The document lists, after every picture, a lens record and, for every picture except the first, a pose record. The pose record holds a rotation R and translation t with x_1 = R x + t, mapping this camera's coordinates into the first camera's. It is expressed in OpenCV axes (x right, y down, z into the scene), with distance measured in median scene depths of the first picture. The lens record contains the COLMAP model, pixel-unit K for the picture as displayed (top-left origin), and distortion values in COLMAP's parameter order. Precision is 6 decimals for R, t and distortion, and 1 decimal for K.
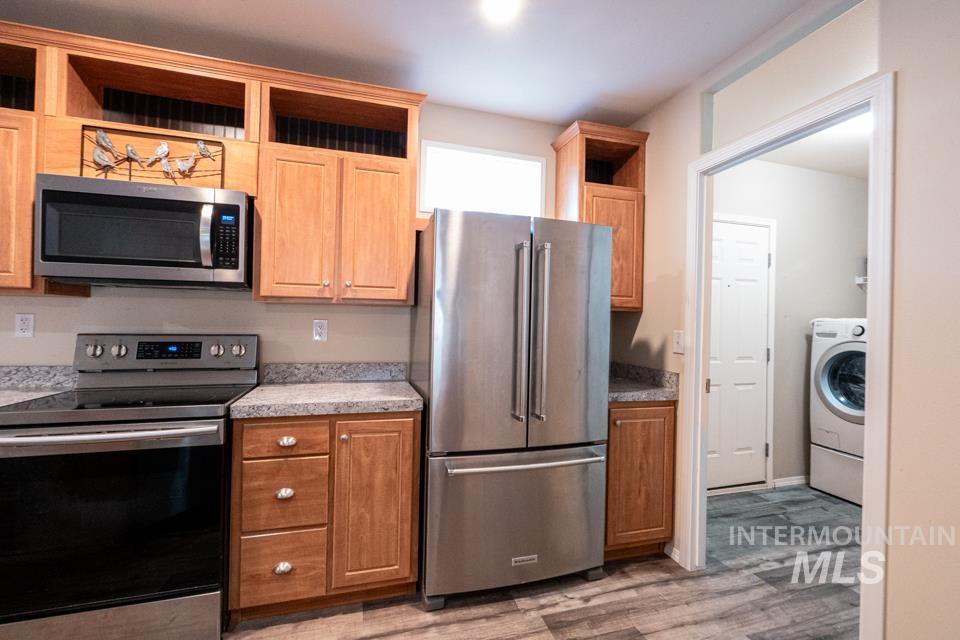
lens RADIAL K [[433.9, 0, 481.2], [0, 433.9, 317.1], [0, 0, 1]] dist [-0.002533, 0.000048]
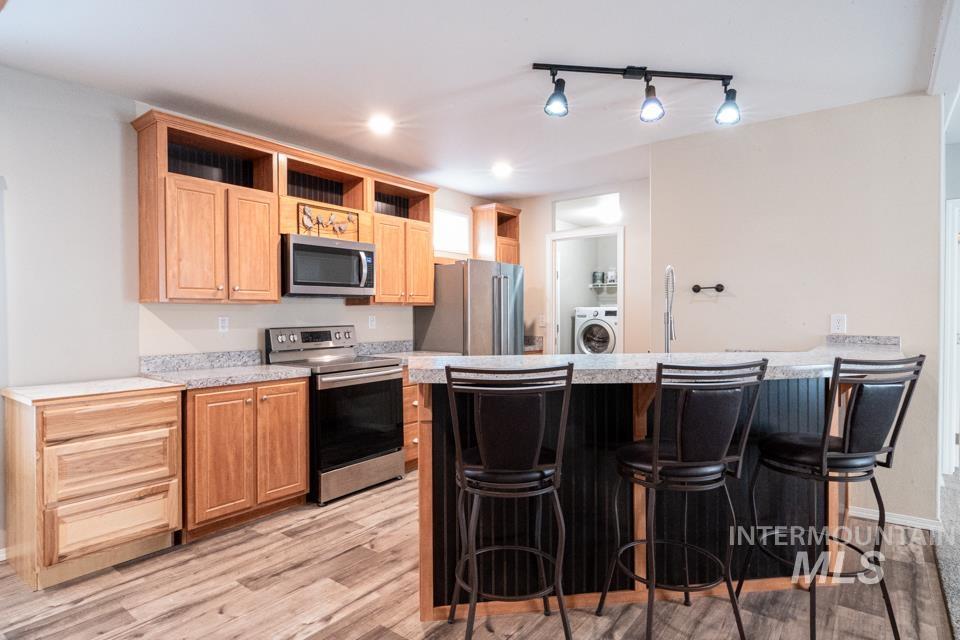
lens RADIAL K [[519.6, 0, 486.8], [0, 519.6, 319.0], [0, 0, 1]] dist [0.000658, -0.000227]
pose [[0.815014, -0.030875, 0.578618, -1.210318], [0.015660, 0.999388, 0.031268, -0.035263], [-0.579229, -0.016423, 0.814999, -0.858995]]
